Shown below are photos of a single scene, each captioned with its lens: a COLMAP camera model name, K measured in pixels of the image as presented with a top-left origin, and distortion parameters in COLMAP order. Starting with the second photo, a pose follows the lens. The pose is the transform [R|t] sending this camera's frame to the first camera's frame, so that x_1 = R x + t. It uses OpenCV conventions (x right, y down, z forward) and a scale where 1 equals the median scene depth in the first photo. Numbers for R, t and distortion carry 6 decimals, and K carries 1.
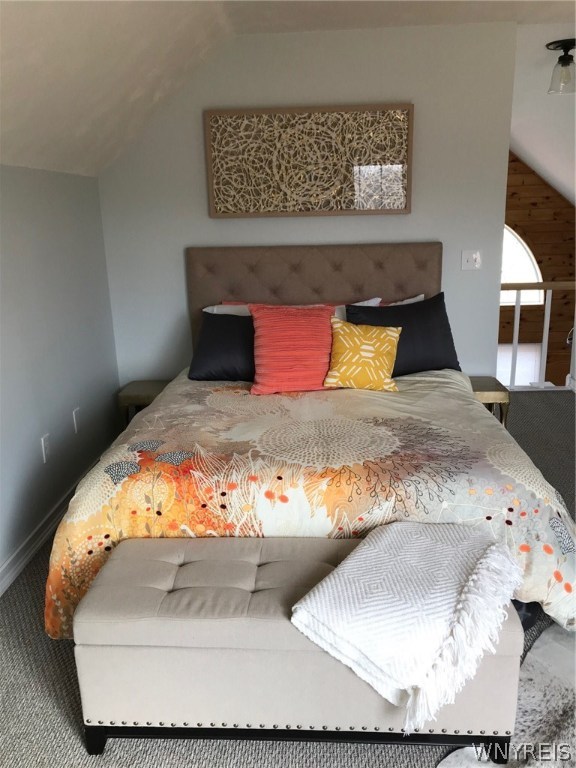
lens RADIAL K [[648.0, 0, 288.0], [0, 648.0, 384.0], [0, 0, 1]] dist [0.006463, -0.000147]
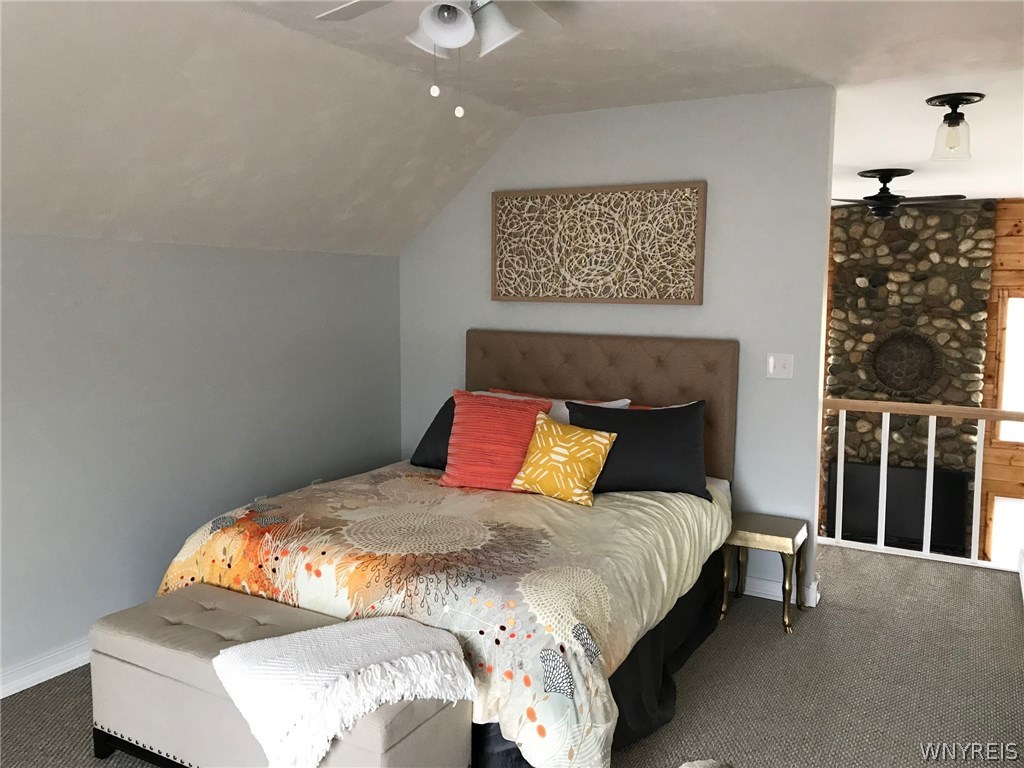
lens RADIAL K [[840.5, 0, 512.0], [0, 840.5, 384.0], [0, 0, 1]] dist [-0.001961, -0.007398]
pose [[0.891851, 0.083520, -0.444552, 0.477574], [-0.146167, 0.983292, -0.108501, -0.009550], [0.428062, 0.161745, 0.889158, -0.054767]]
